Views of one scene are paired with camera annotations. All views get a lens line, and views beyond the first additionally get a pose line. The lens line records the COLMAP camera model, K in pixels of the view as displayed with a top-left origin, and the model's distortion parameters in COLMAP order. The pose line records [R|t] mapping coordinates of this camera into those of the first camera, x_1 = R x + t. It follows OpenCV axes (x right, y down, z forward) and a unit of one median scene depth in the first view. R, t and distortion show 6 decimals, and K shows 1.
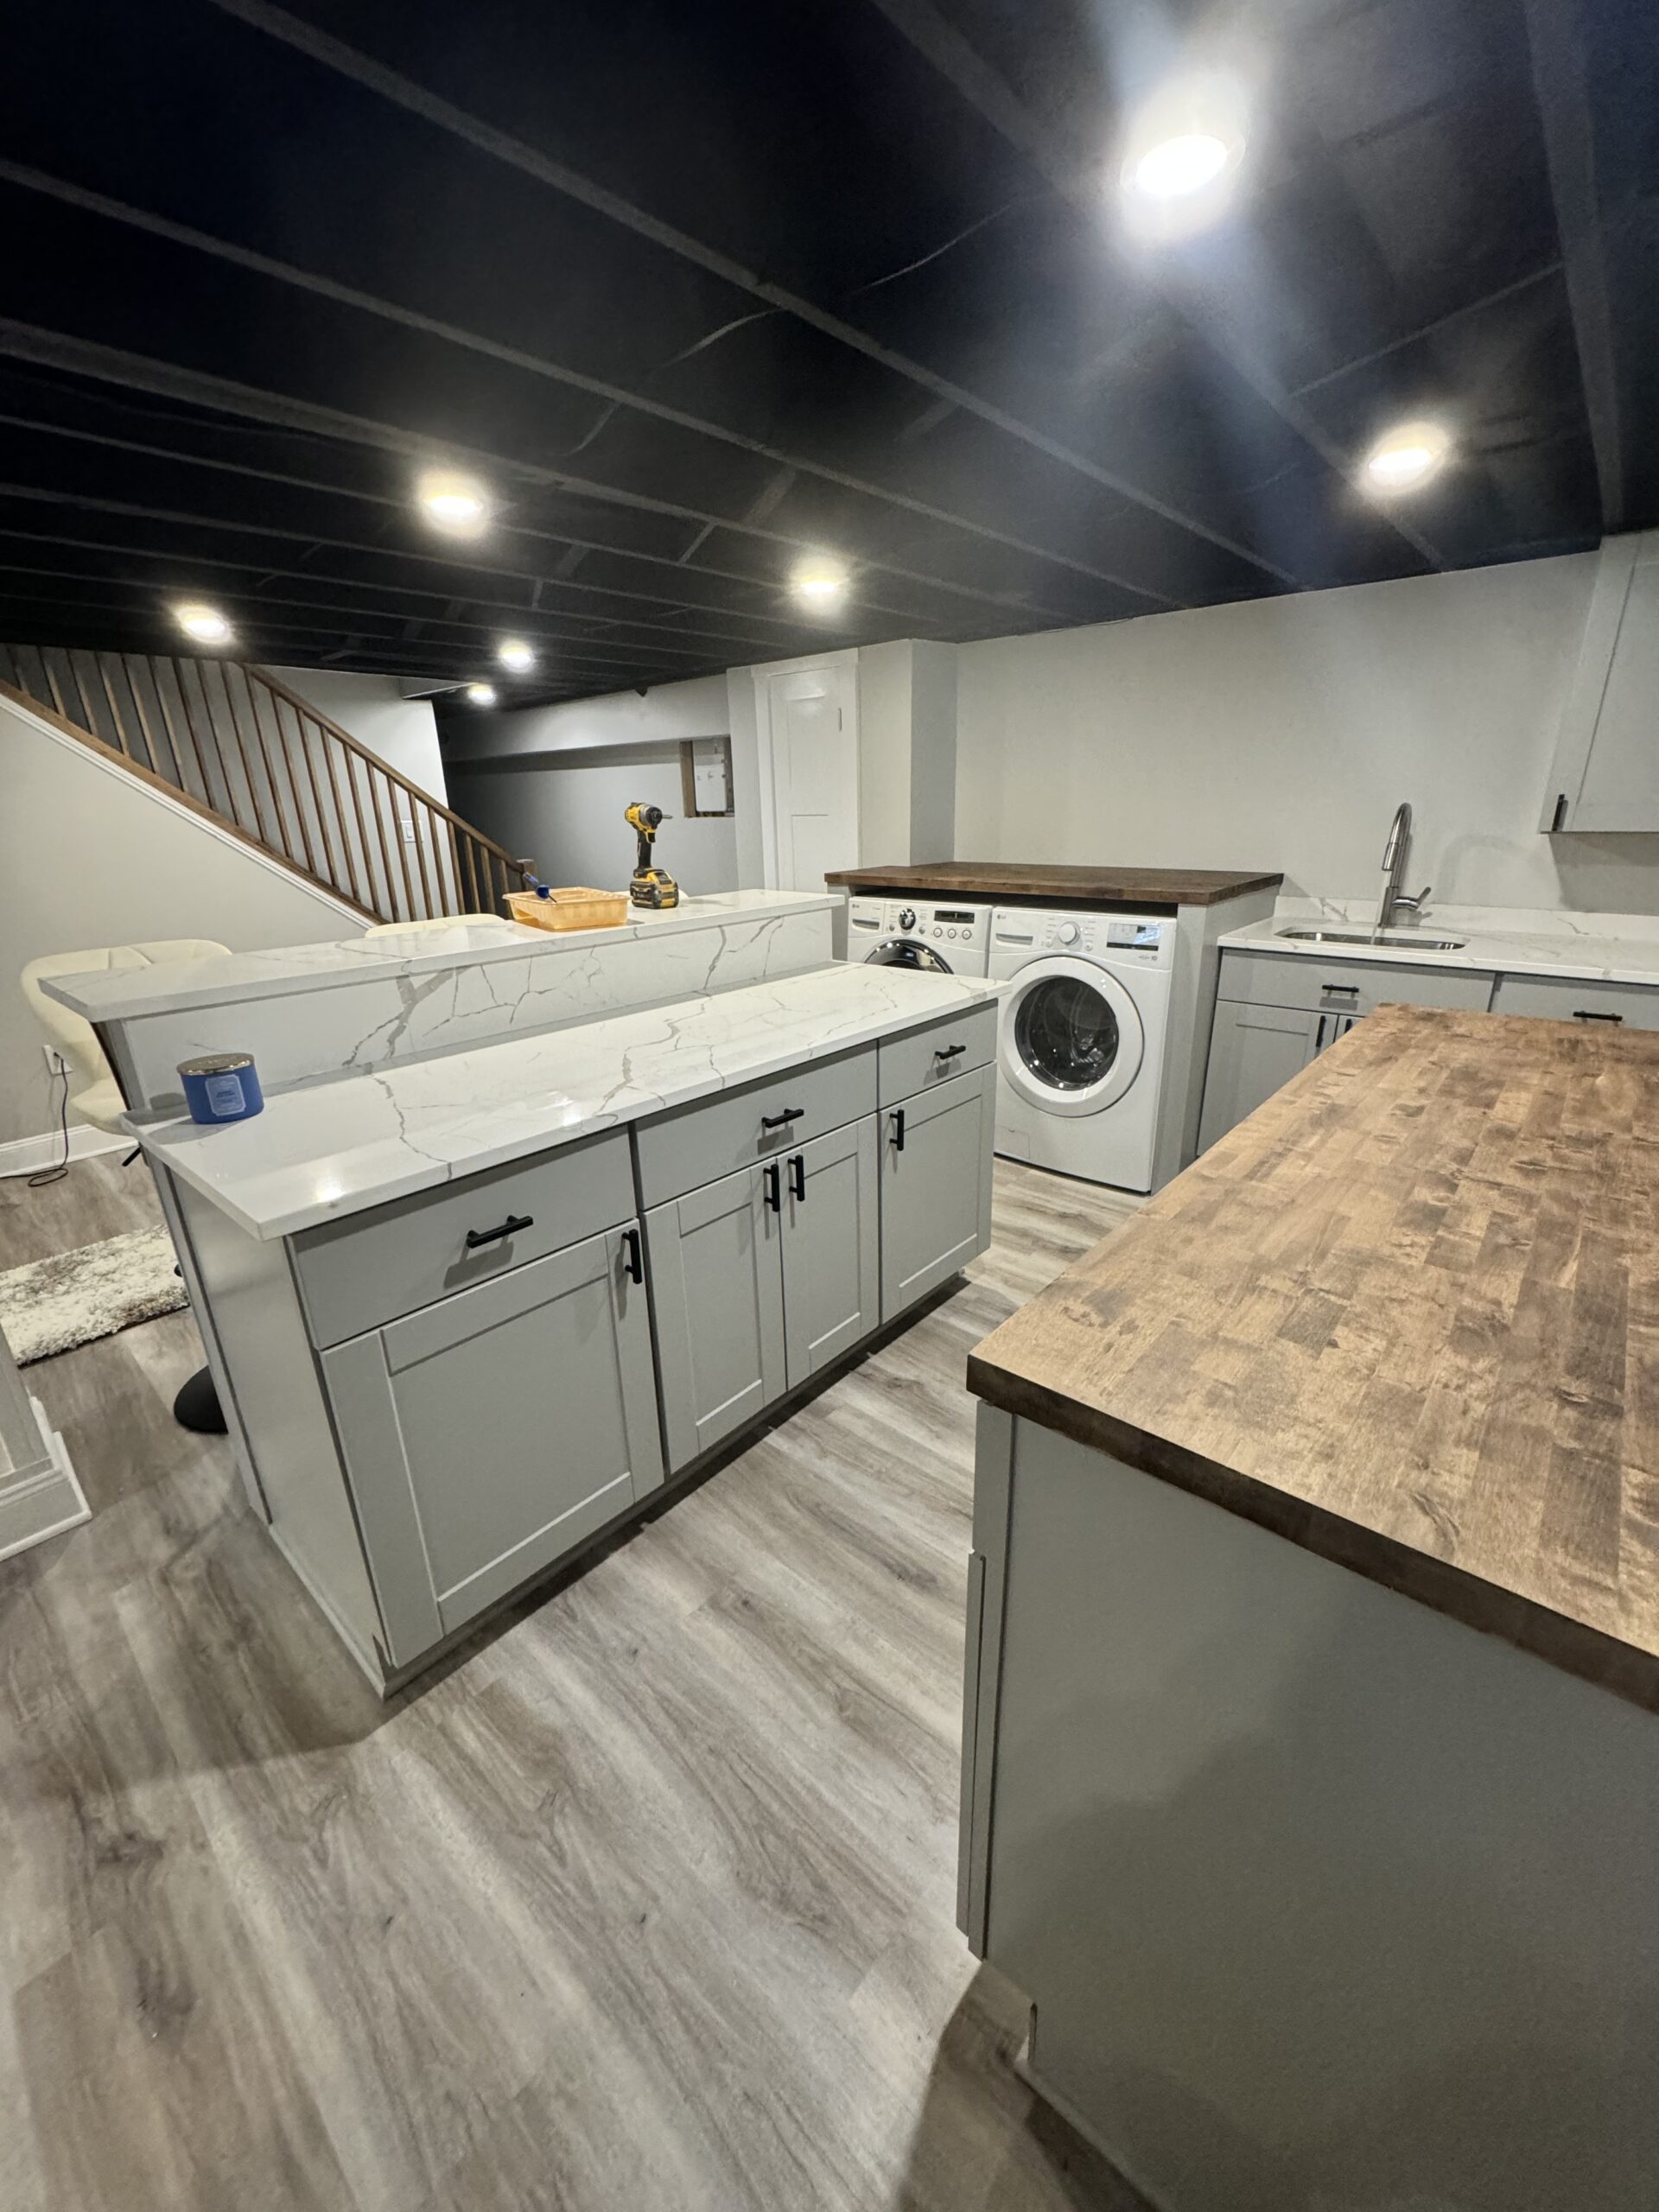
lens RADIAL K [[880.1, 0, 823.7], [0, 880.1, 1107.2], [0, 0, 1]] dist [-0.000327, 0.000096]
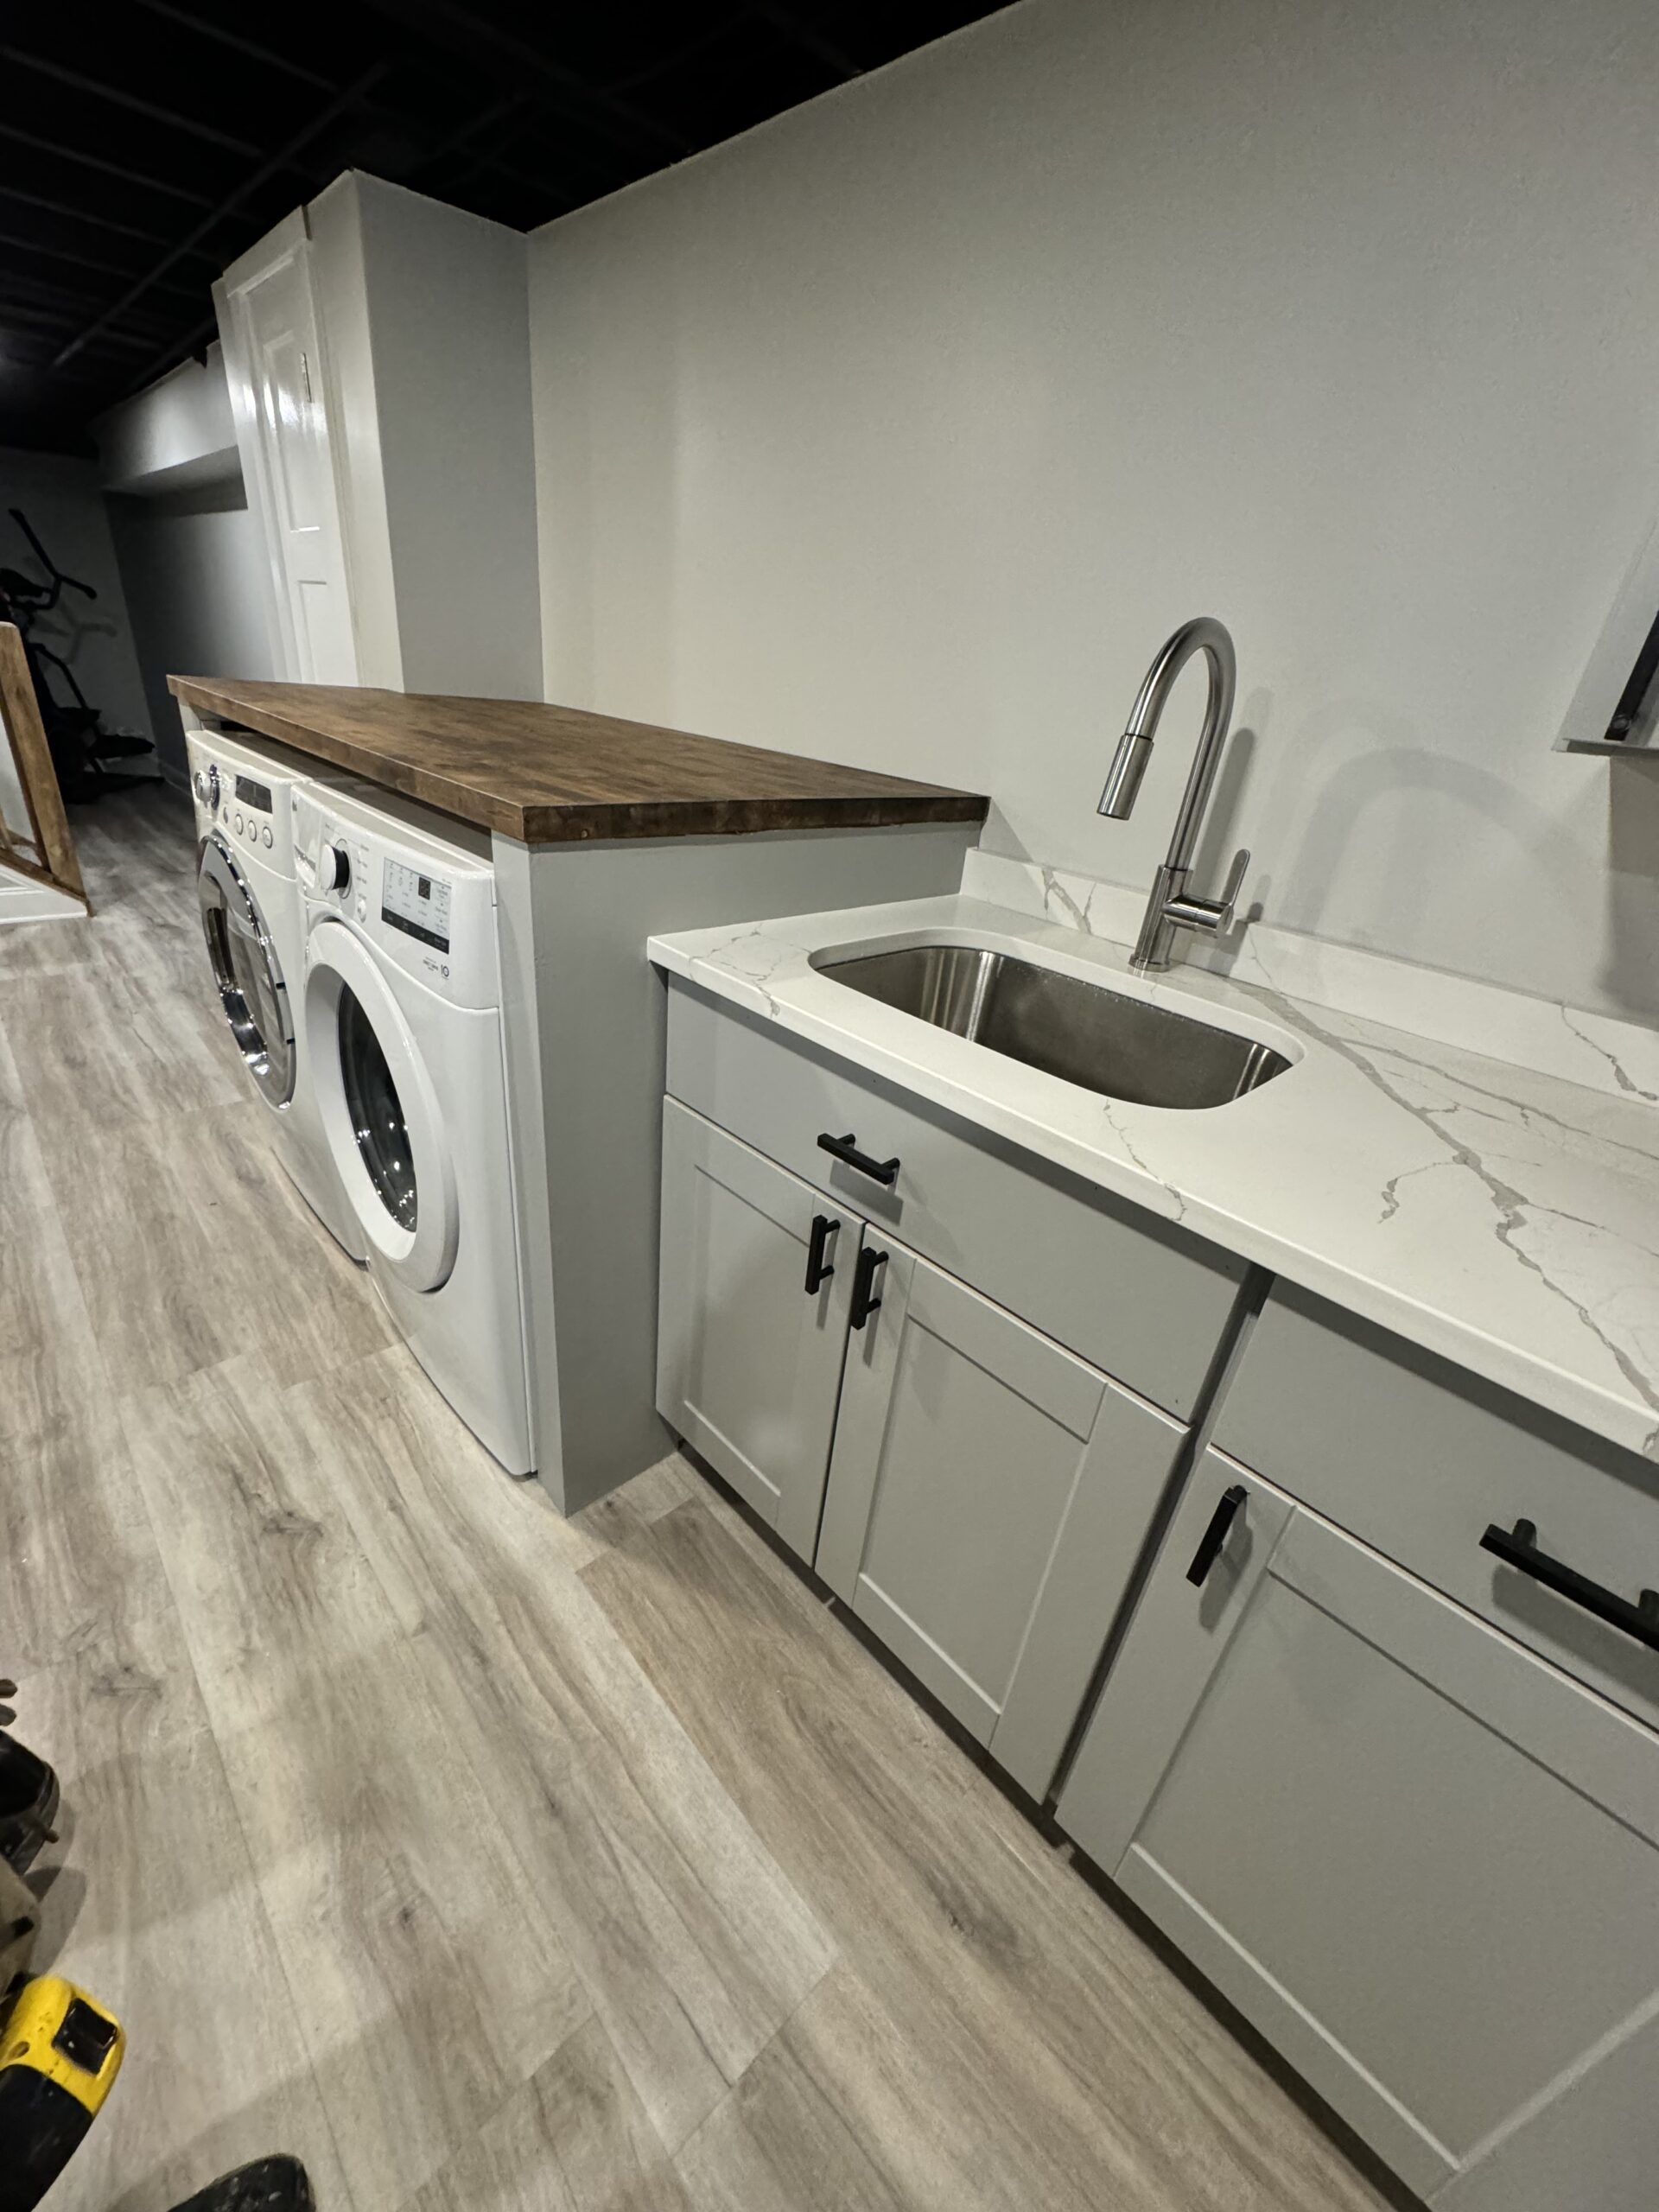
lens RADIAL K [[880.1, 0, 822.2], [0, 880.1, 1101.6], [0, 0, 1]] dist [-0.000327, 0.000096]
pose [[0.988908, 0.146575, -0.024005, 0.474748], [-0.142690, 0.982418, 0.120396, -0.158982], [0.041230, -0.115635, 0.992436, 0.550436]]
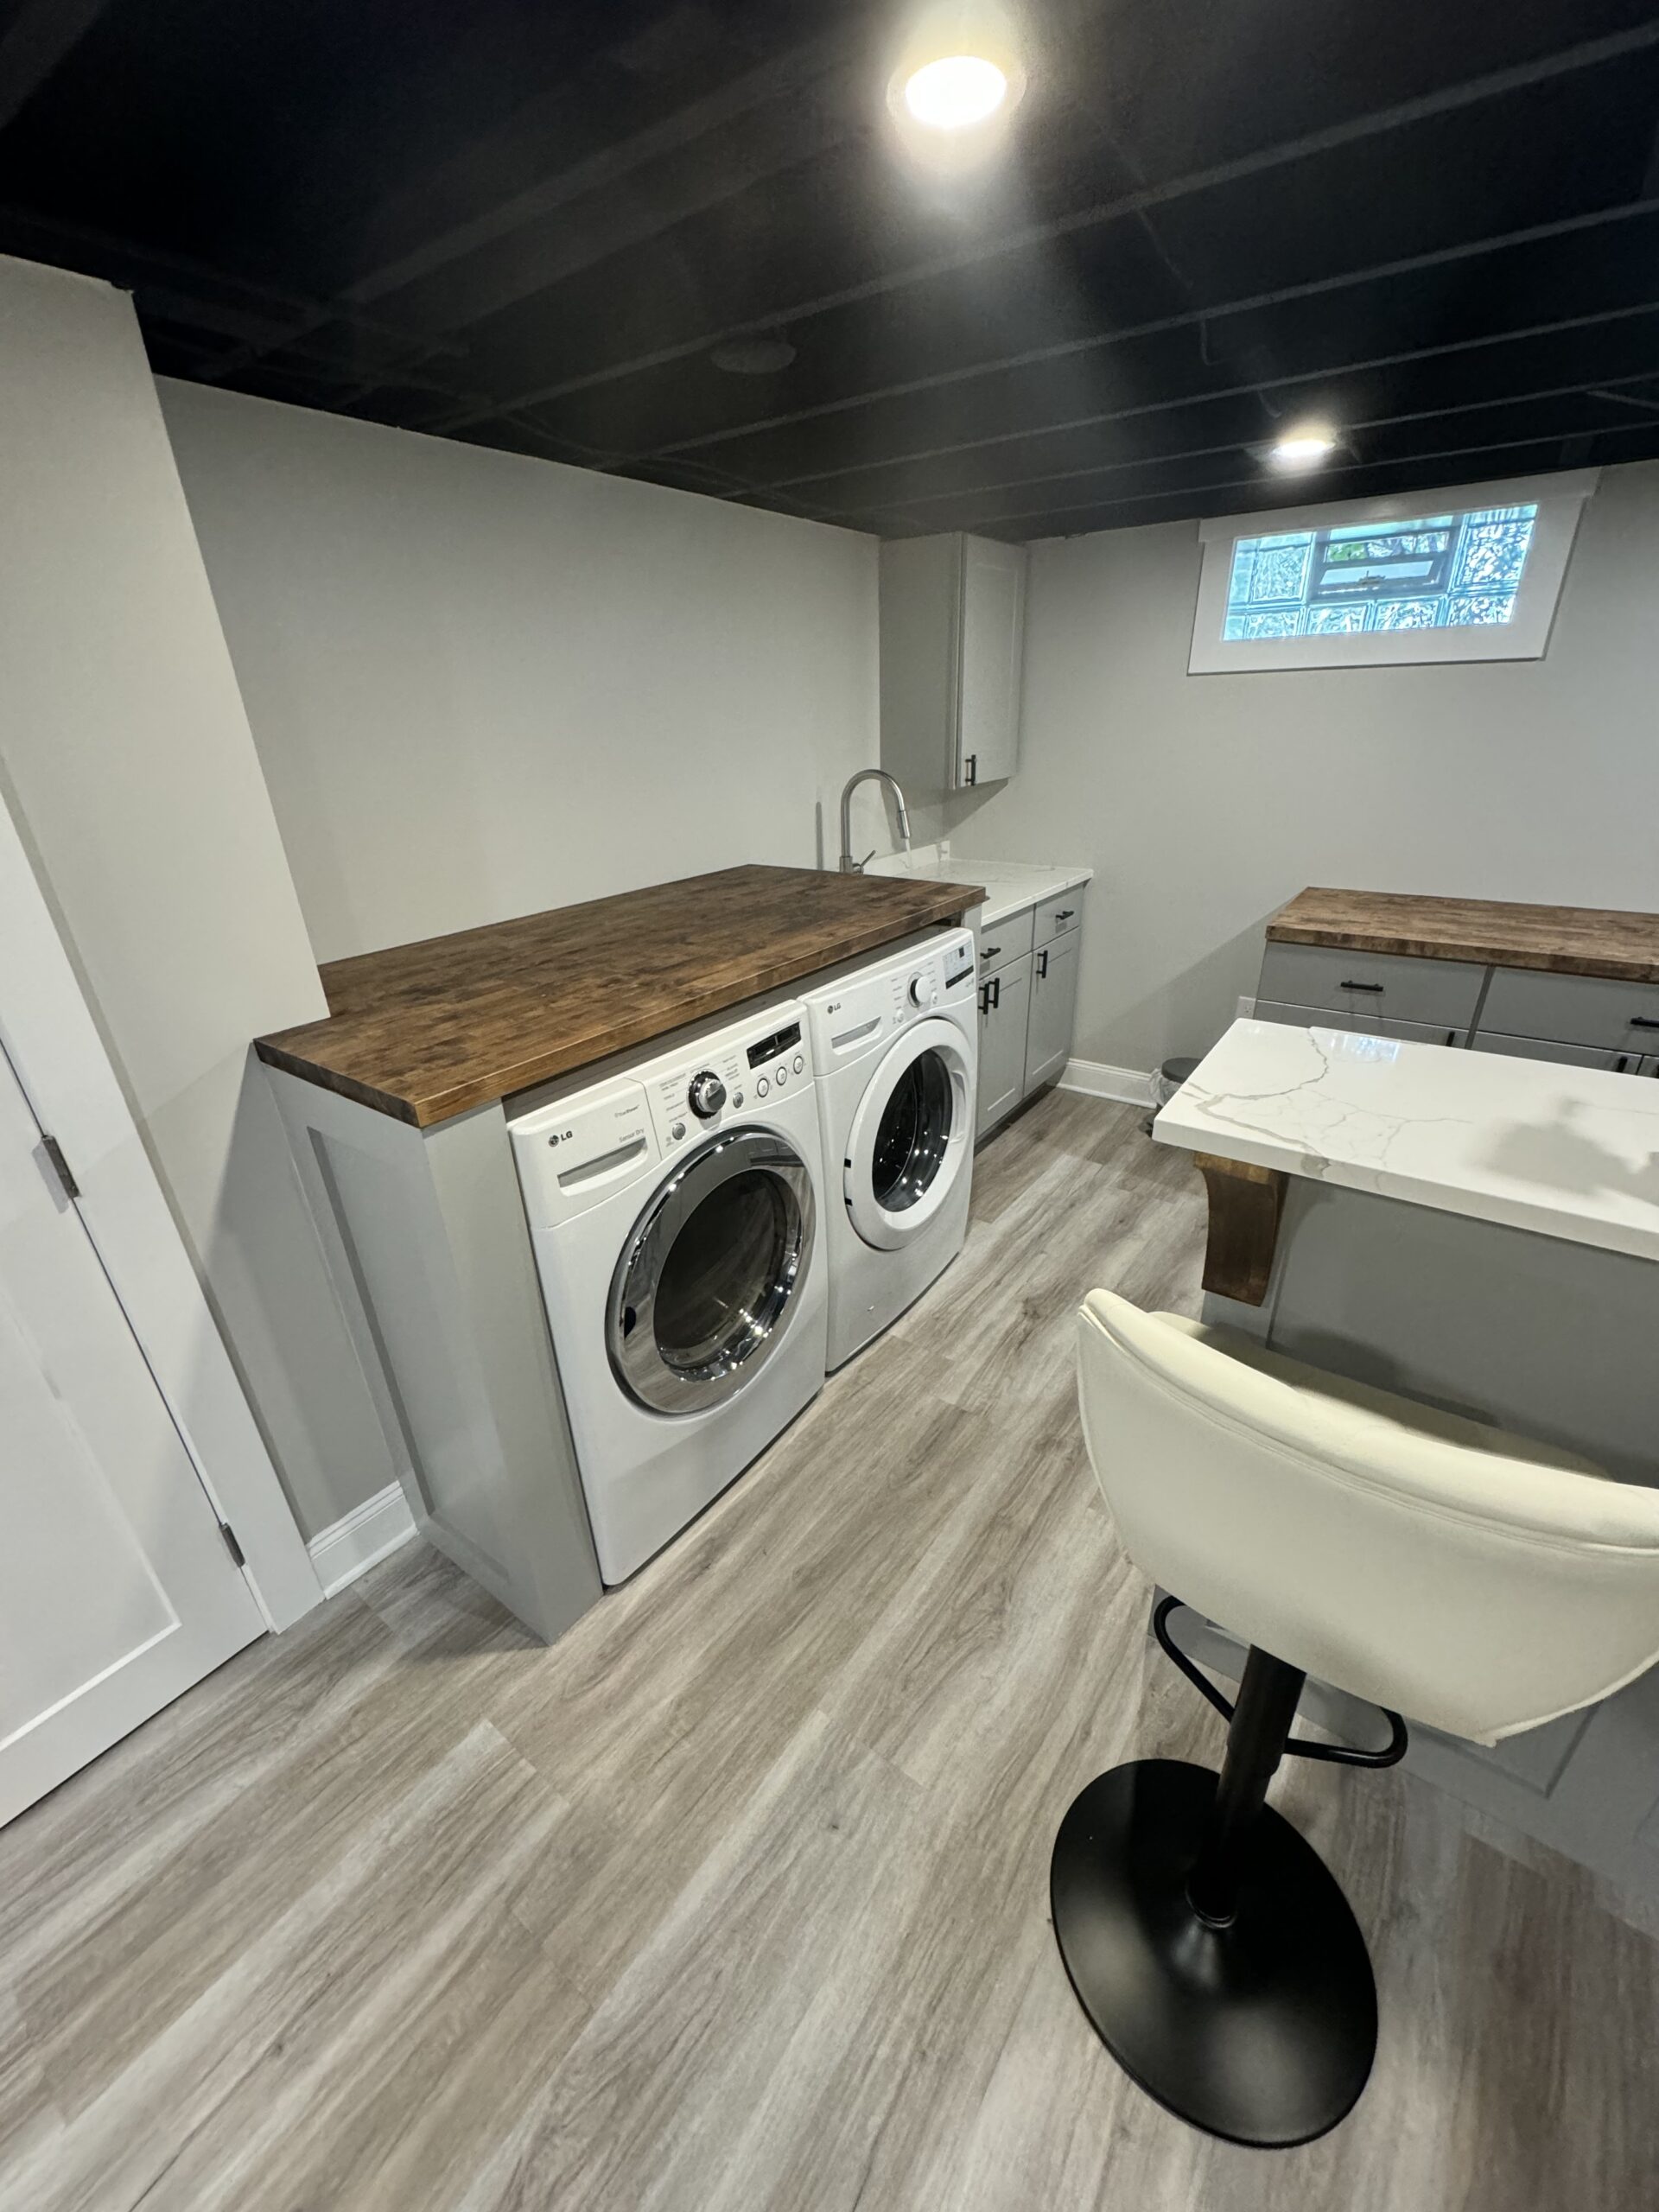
lens RADIAL K [[880.1, 0, 832.5], [0, 880.1, 1106.6], [0, 0, 1]] dist [-0.000327, 0.000096]
pose [[-0.097887, -0.396465, 0.912816, -0.323117], [0.355265, 0.842867, 0.404181, -0.378894], [-0.929626, 0.363856, 0.058344, 0.962647]]
